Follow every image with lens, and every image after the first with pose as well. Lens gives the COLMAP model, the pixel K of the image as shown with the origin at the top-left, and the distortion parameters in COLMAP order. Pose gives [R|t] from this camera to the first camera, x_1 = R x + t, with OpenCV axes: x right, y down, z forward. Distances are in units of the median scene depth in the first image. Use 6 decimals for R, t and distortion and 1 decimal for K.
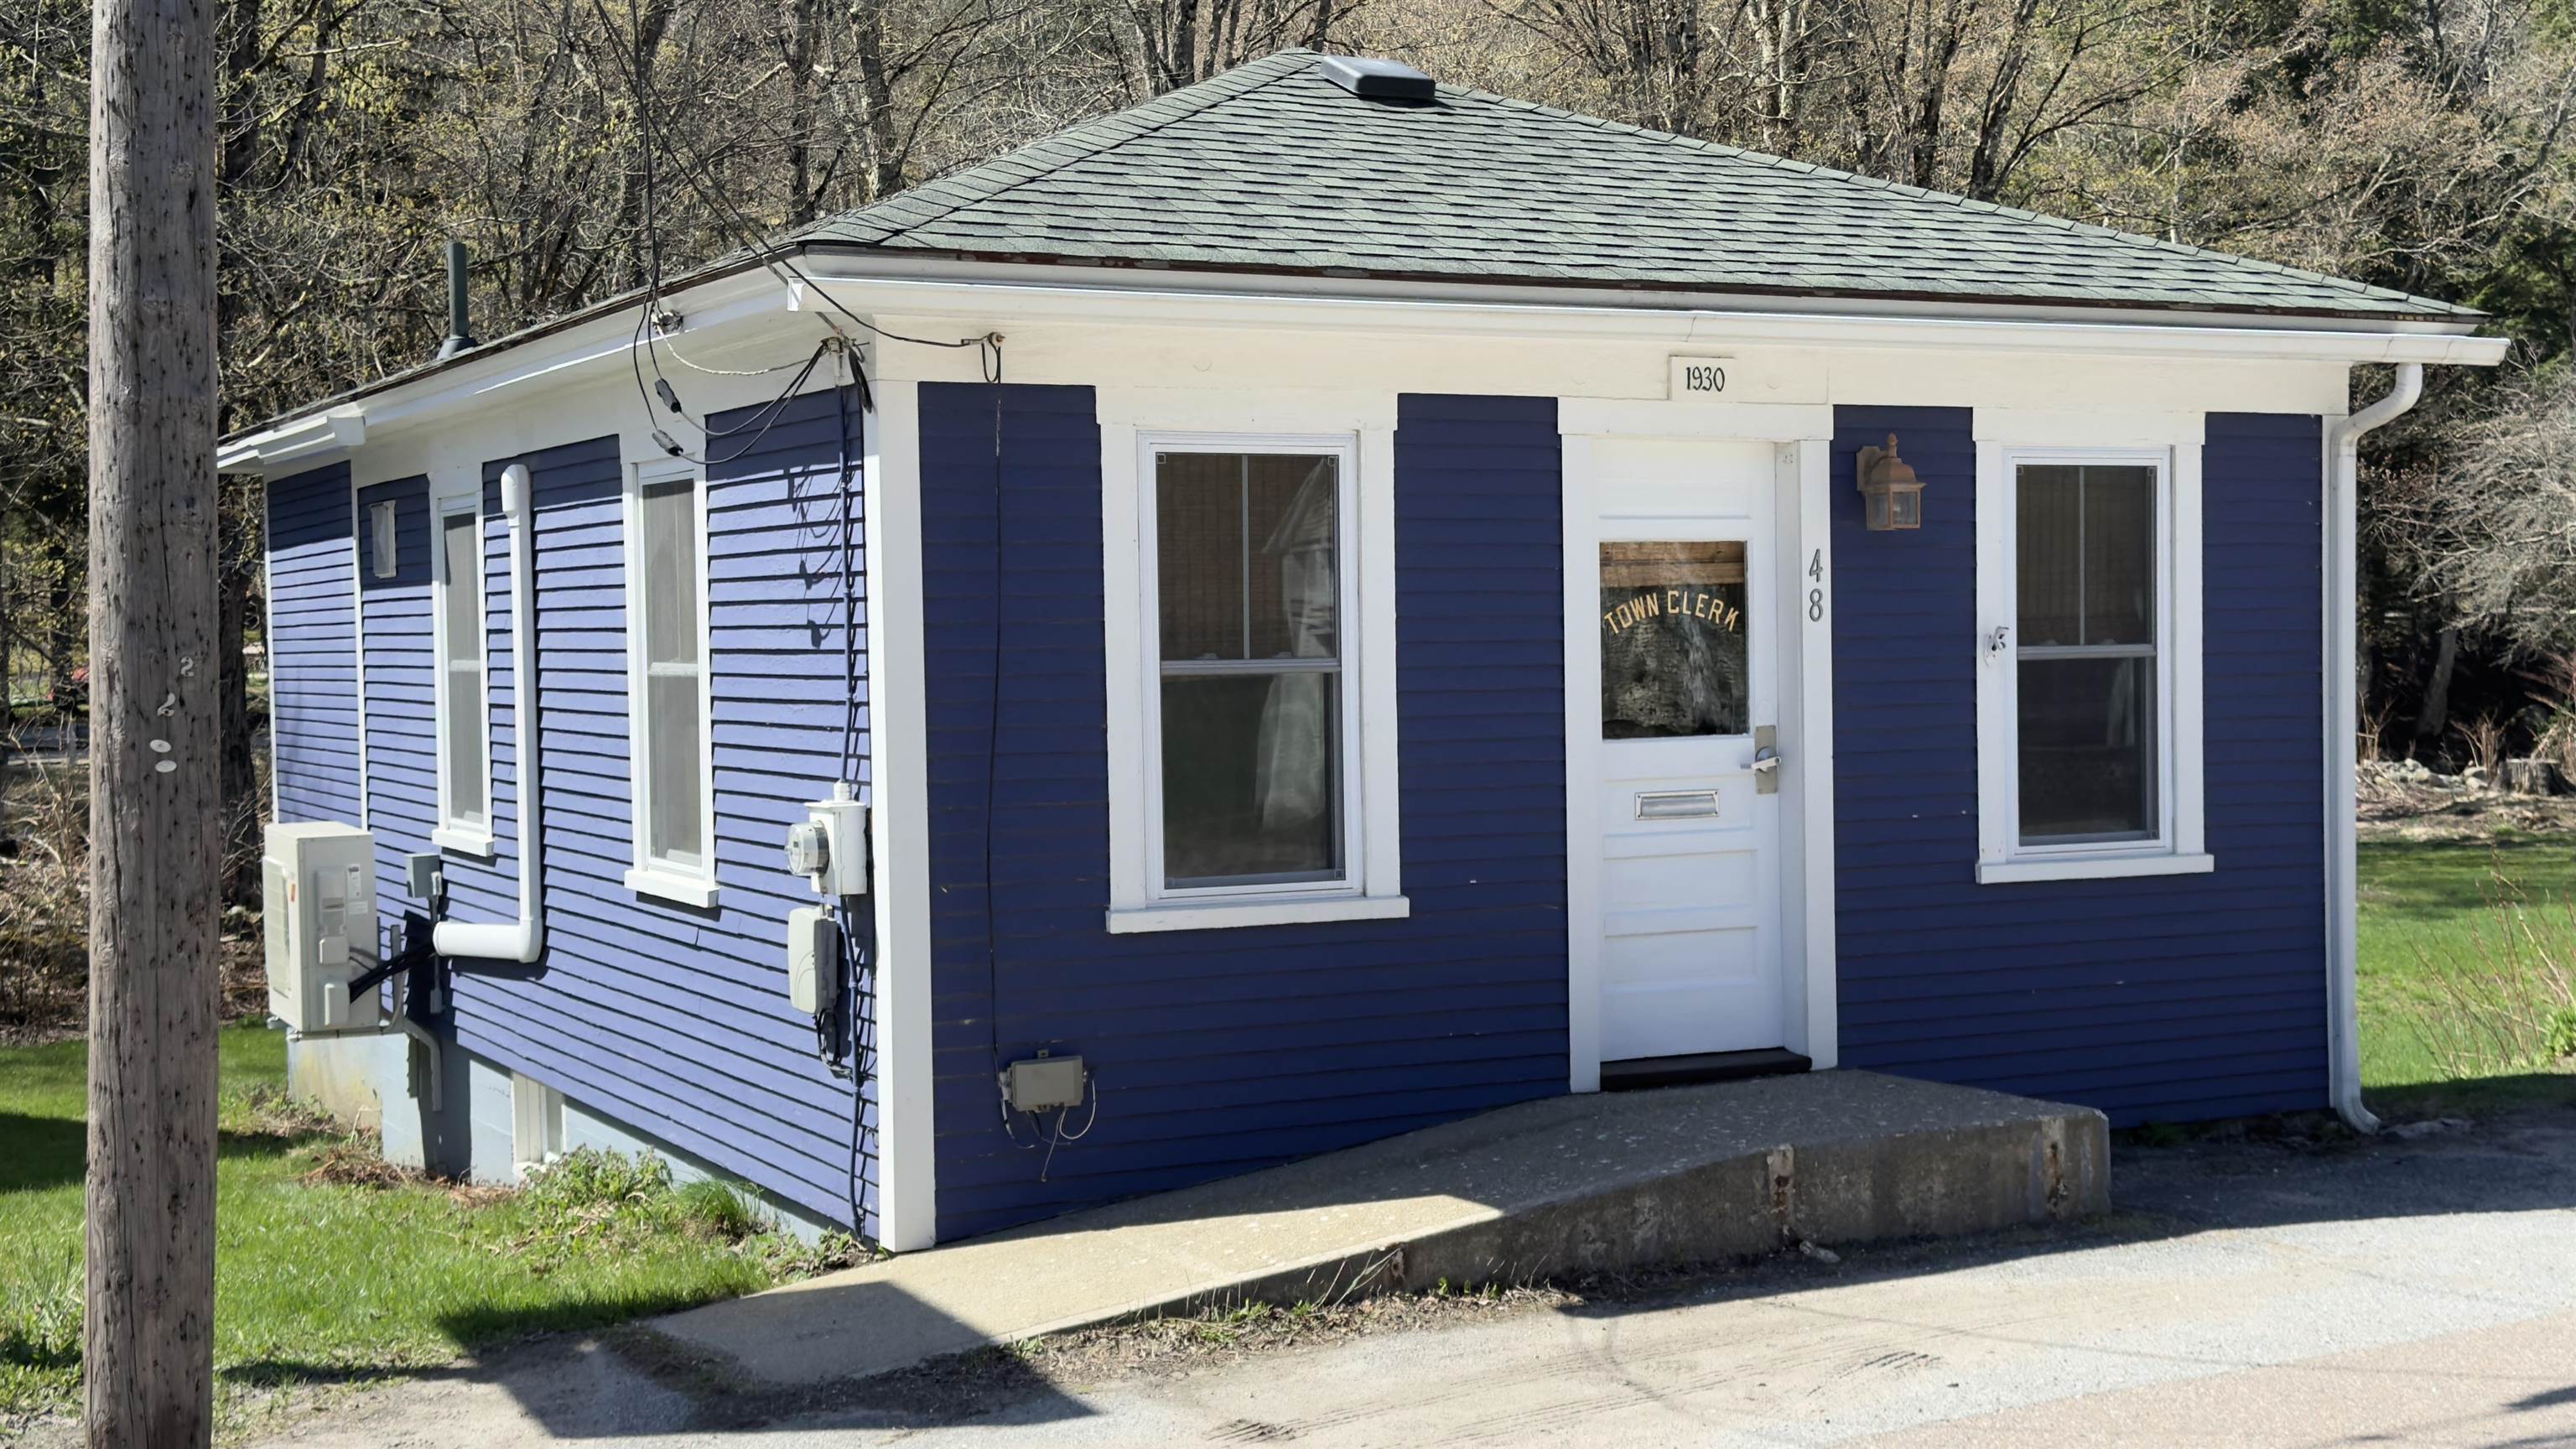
lens RADIAL K [[3235.1, 0, 1288.0], [0, 3235.1, 724.5], [0, 0, 1]] dist [0.084537, -0.014649]
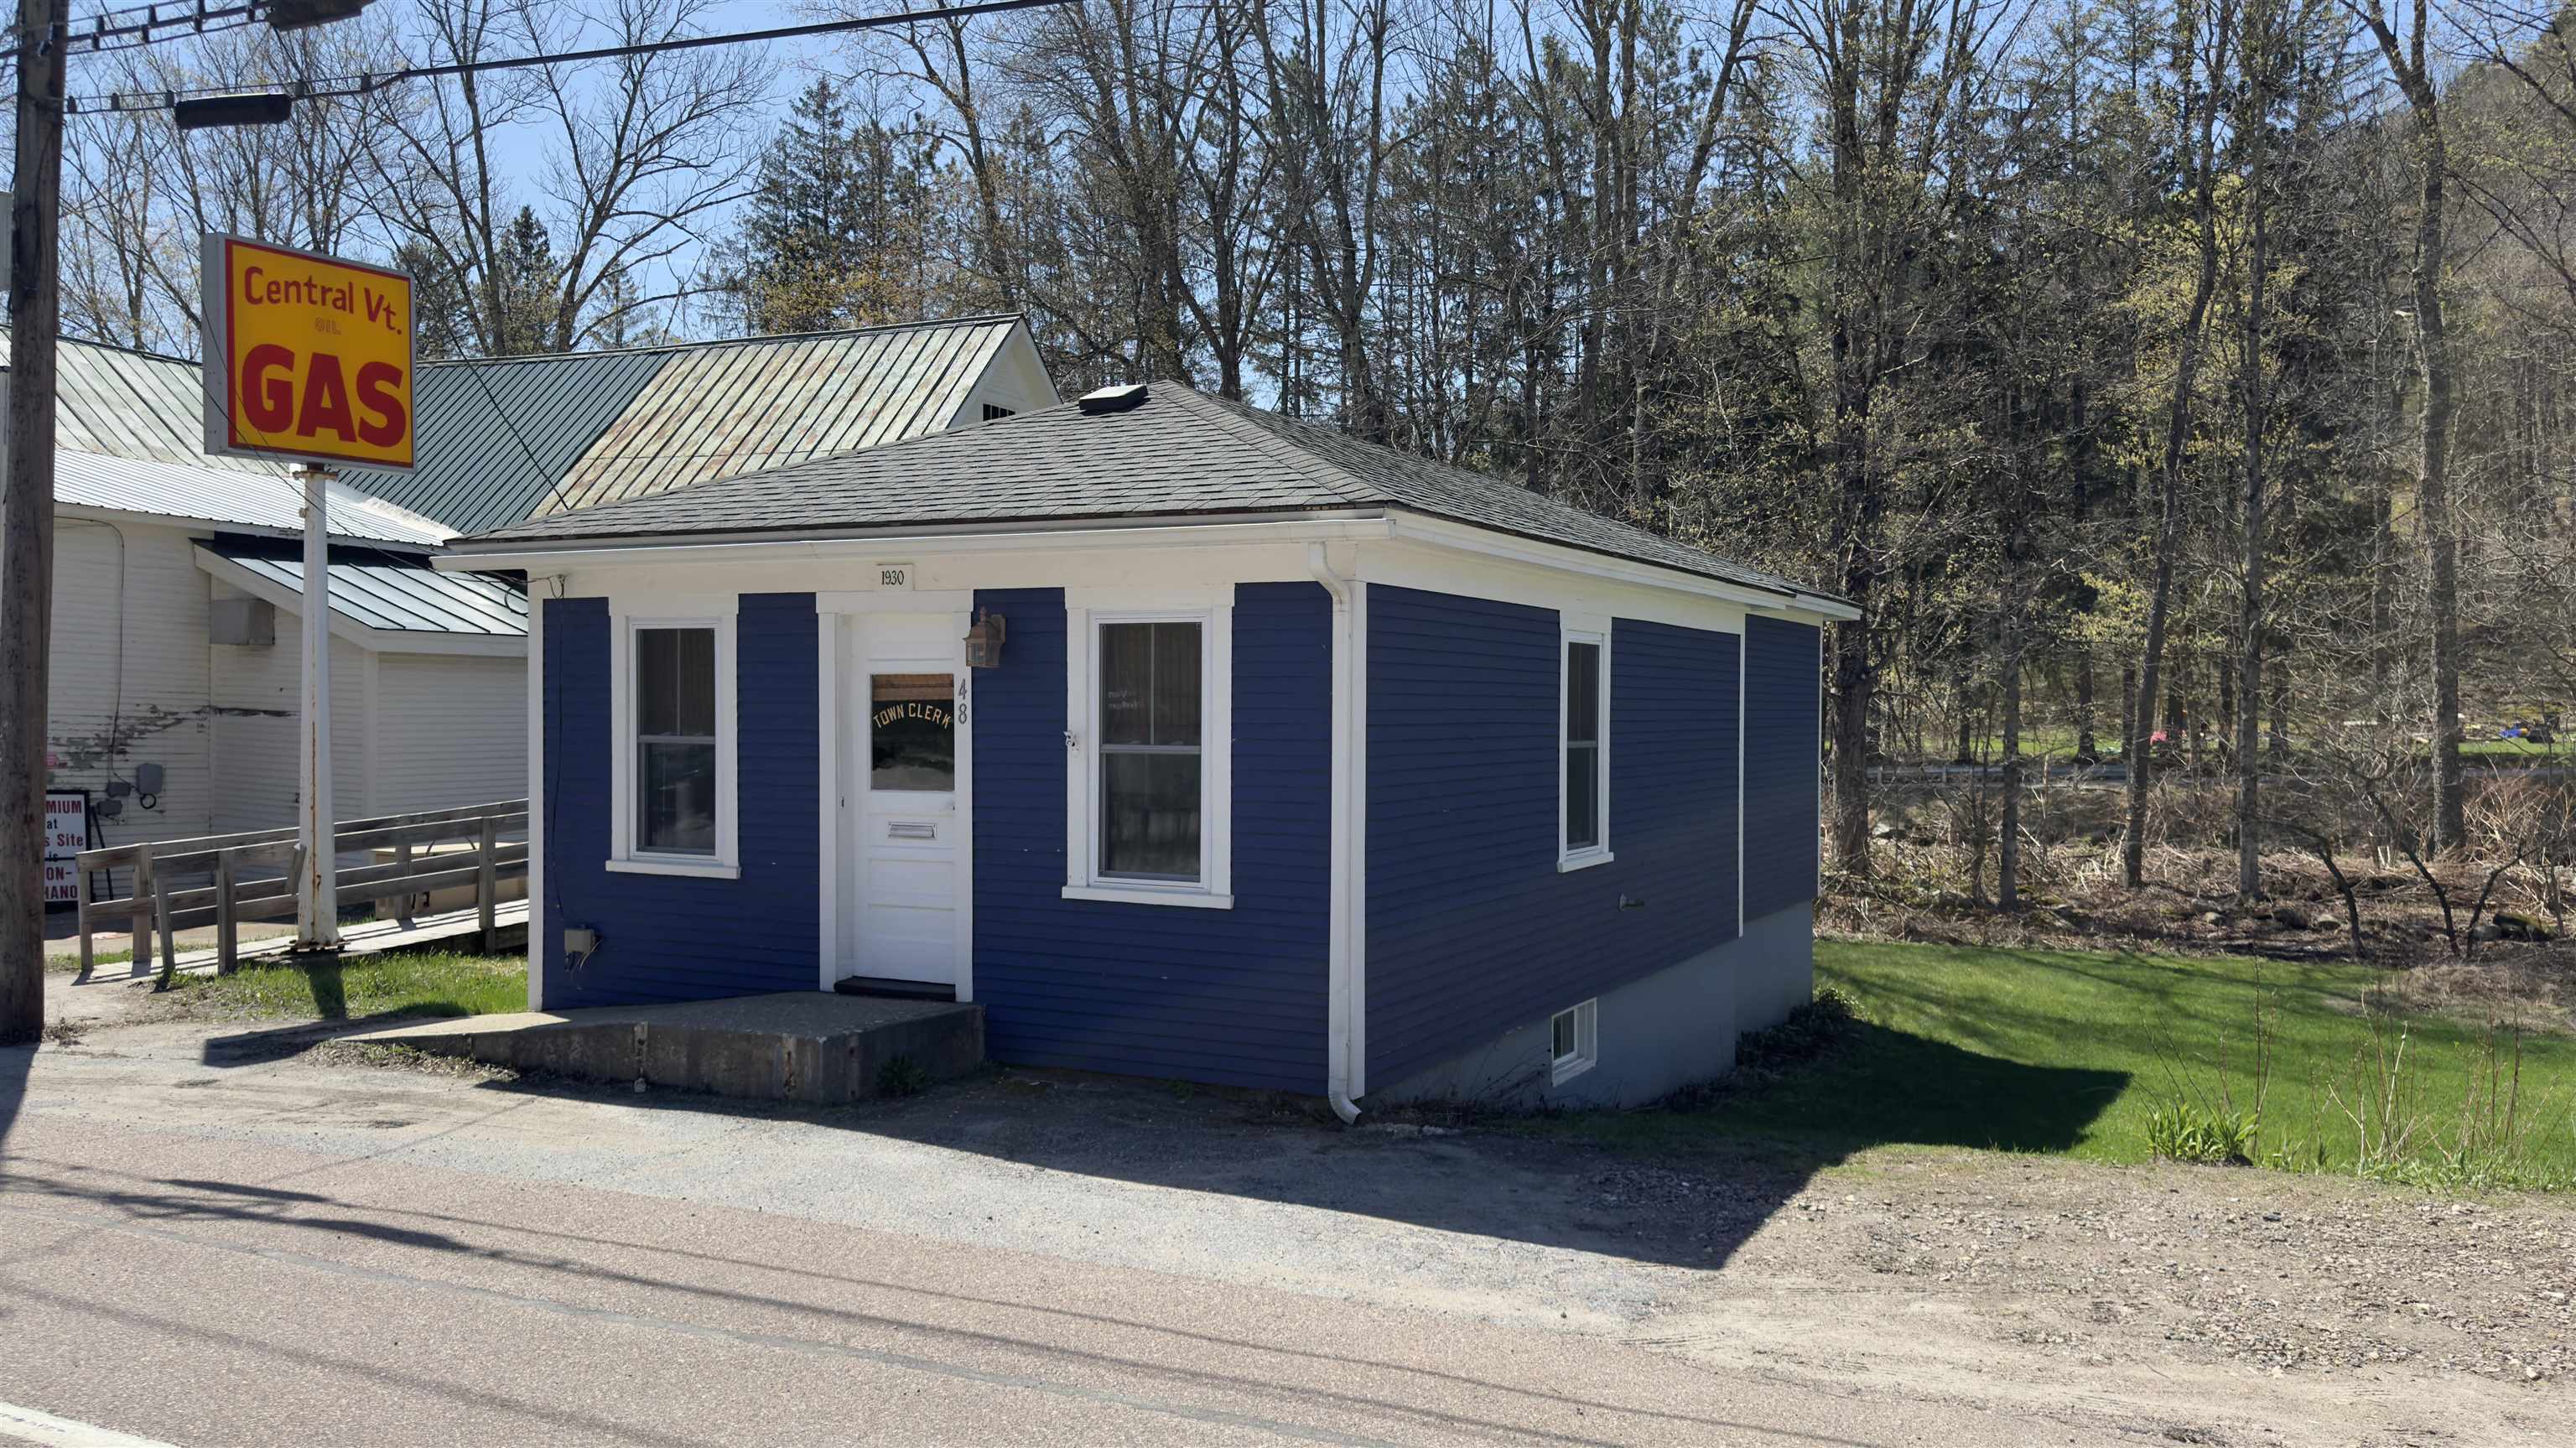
lens RADIAL K [[1895.0, 0, 1308.2], [0, 1895.0, 708.4], [0, 0, 1]] dist [0.098980, -0.172675]
pose [[0.585223, 0.018751, -0.810655, 1.050312], [-0.039792, 0.999192, -0.005615, -0.041778], [0.809895, 0.035544, 0.585497, 0.594908]]
